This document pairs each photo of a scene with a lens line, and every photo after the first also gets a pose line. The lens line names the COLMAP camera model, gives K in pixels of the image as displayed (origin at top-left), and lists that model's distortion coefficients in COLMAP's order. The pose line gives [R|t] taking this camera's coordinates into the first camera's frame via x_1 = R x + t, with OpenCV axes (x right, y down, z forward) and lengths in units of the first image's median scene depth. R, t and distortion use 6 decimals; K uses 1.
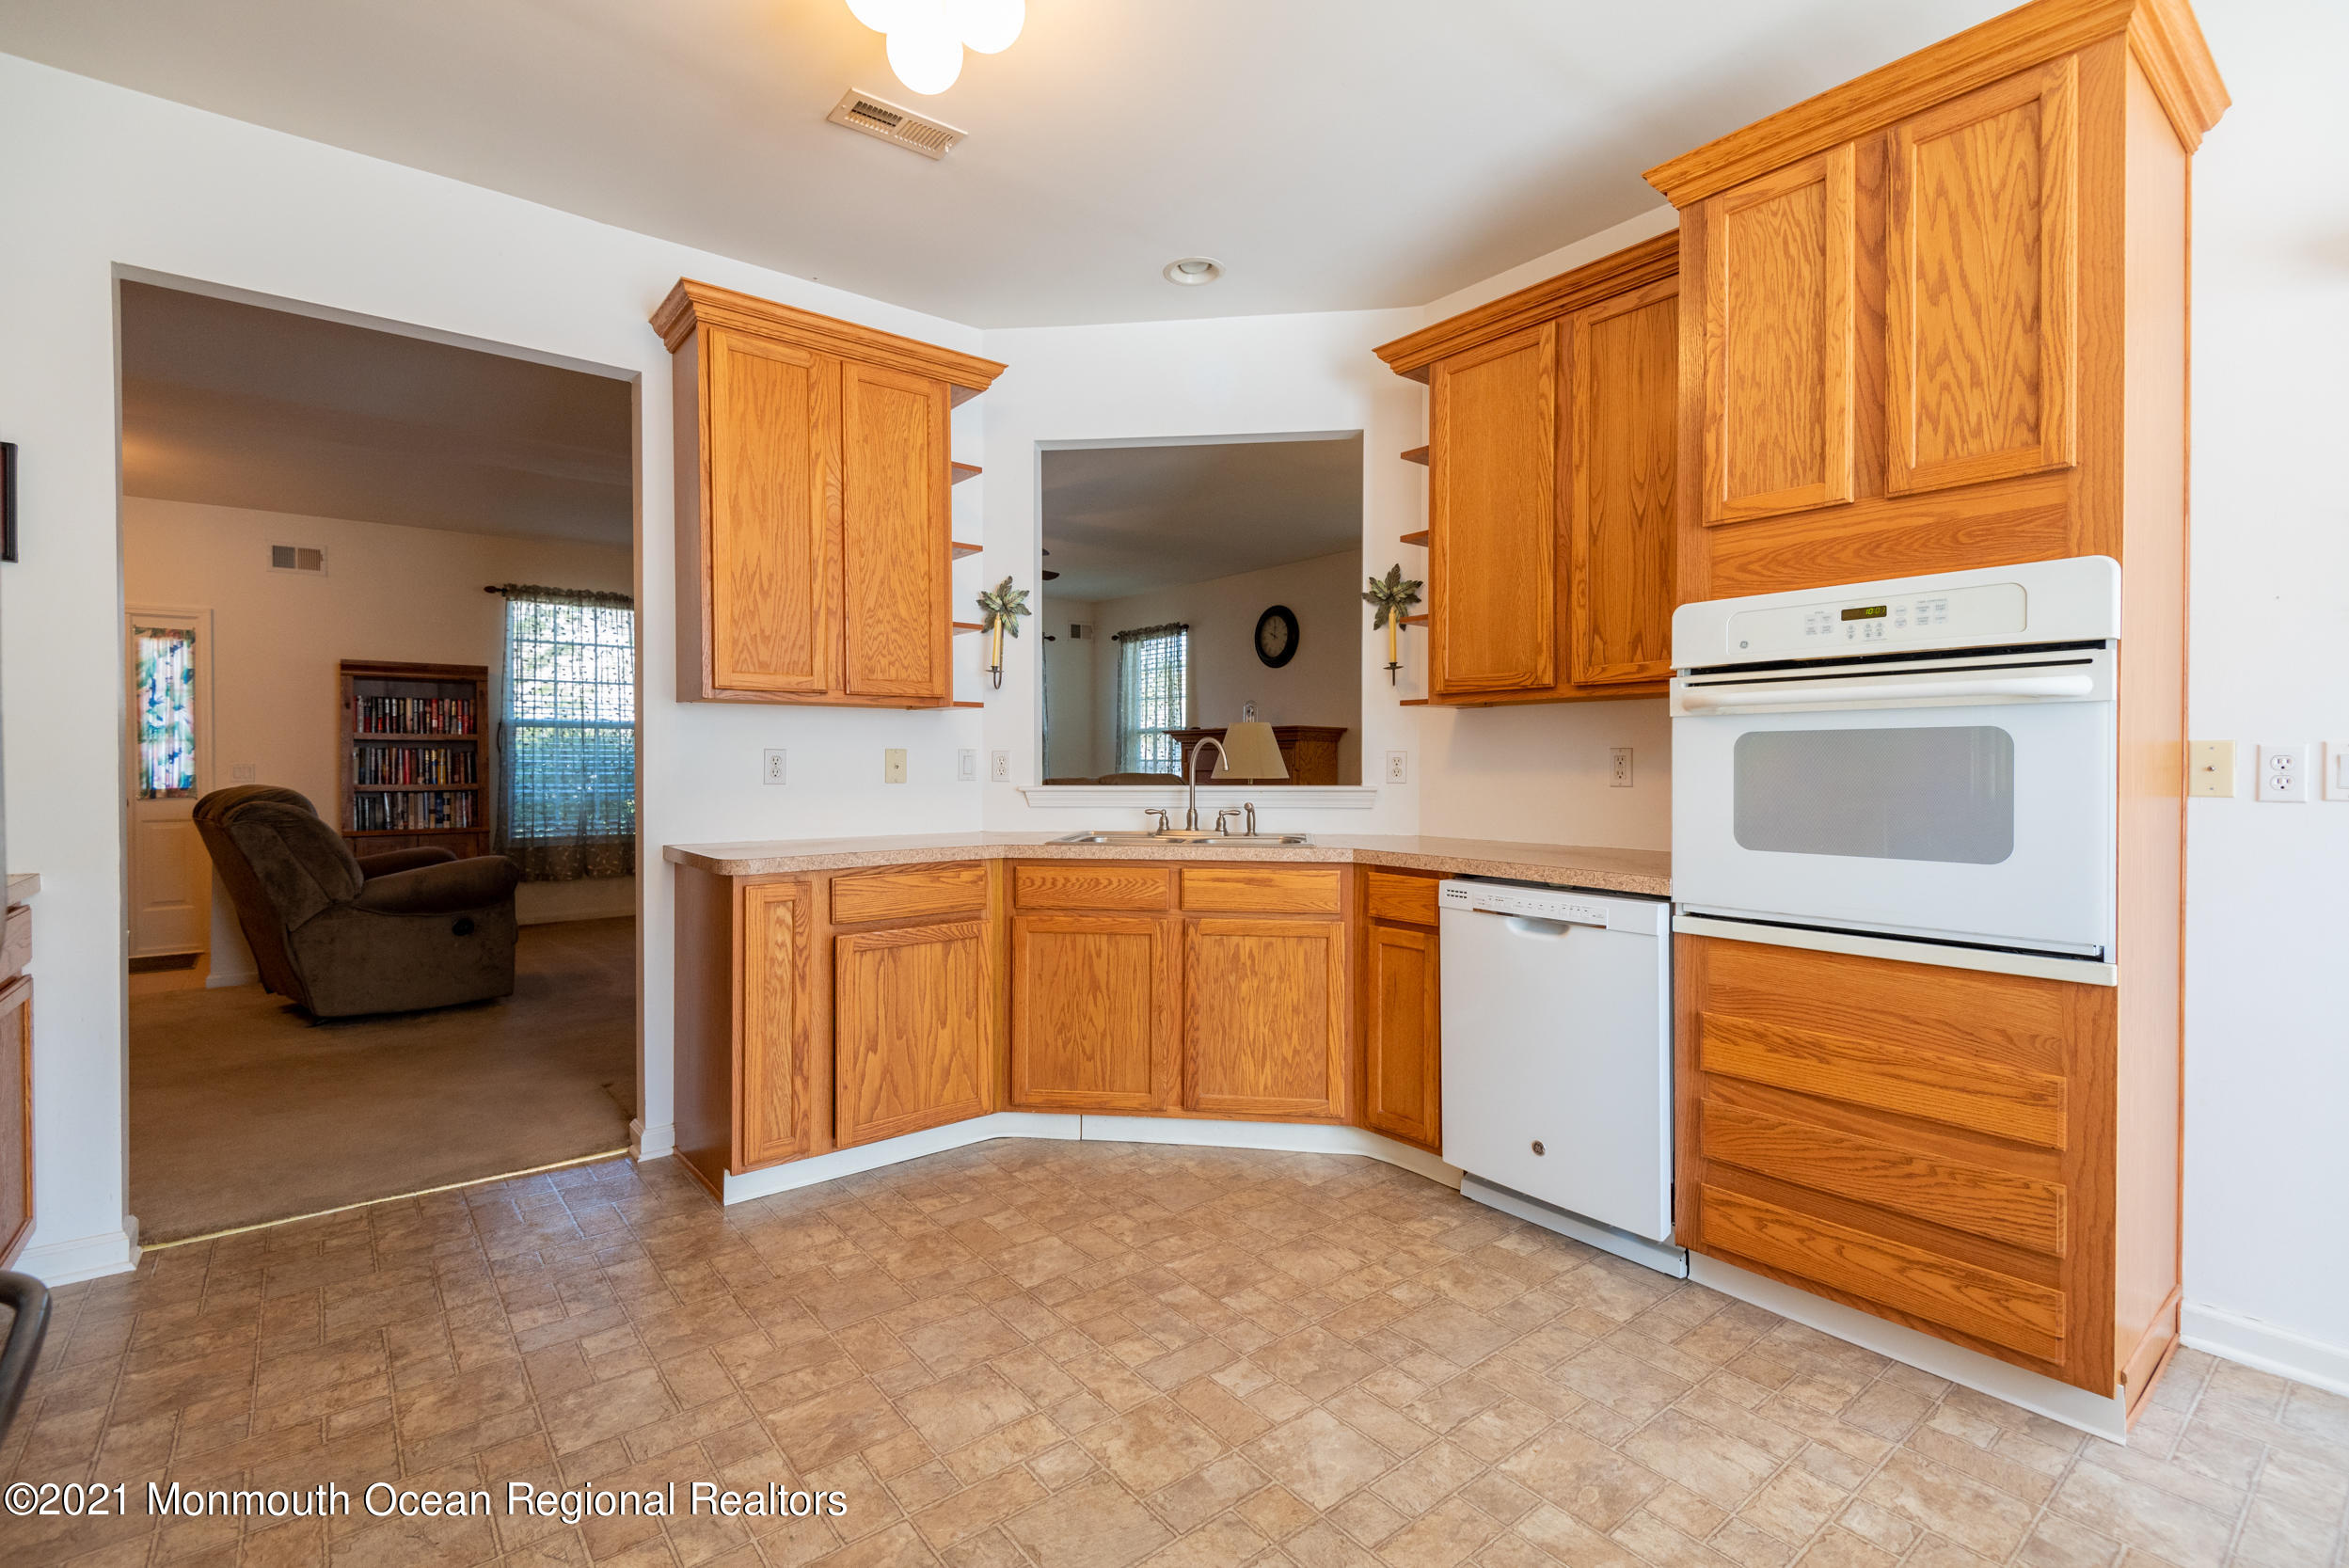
lens RADIAL K [[1054.1, 0, 1178.6], [0, 1054.1, 775.9], [0, 0, 1]] dist [0.044164, -0.031875]
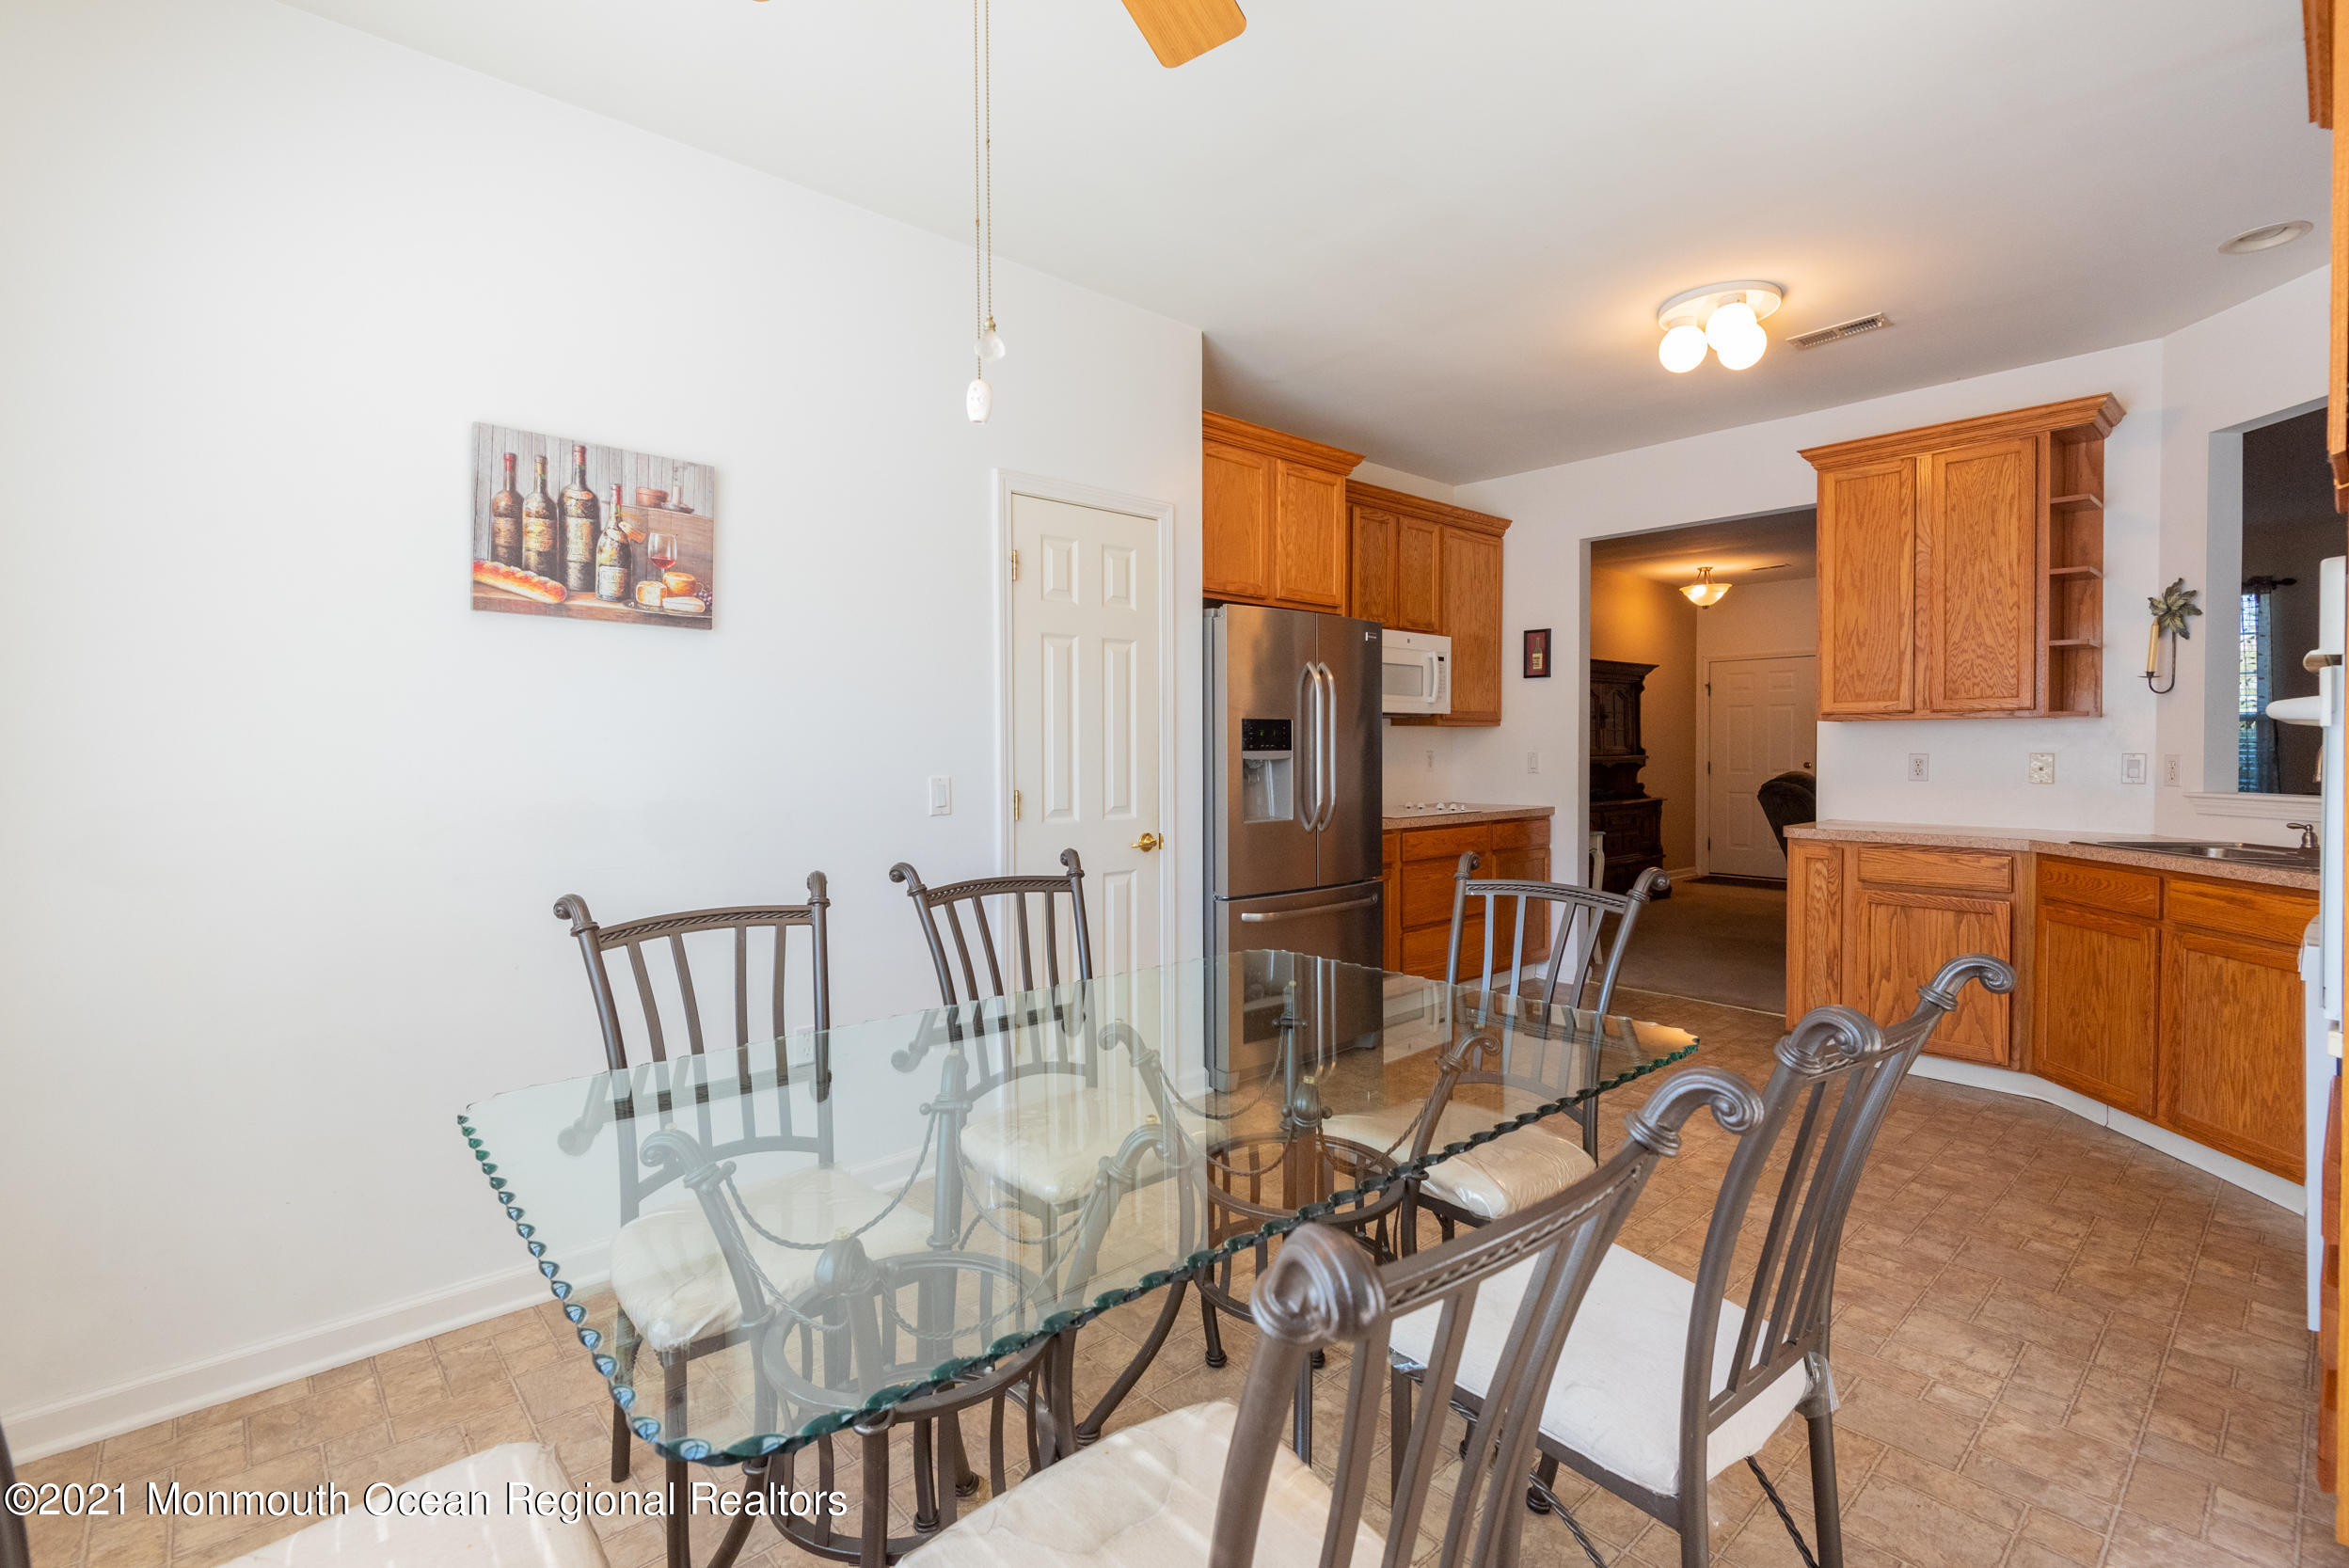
lens RADIAL K [[1068.1, 0, 1175.2], [0, 1068.1, 762.4], [0, 0, 1]] dist [0.013154, -0.012324]
pose [[0.061862, 0.016083, -0.997955, 0.918203], [-0.012581, 0.999803, 0.015333, -0.024211], [0.998005, 0.011606, 0.062052, 0.004755]]
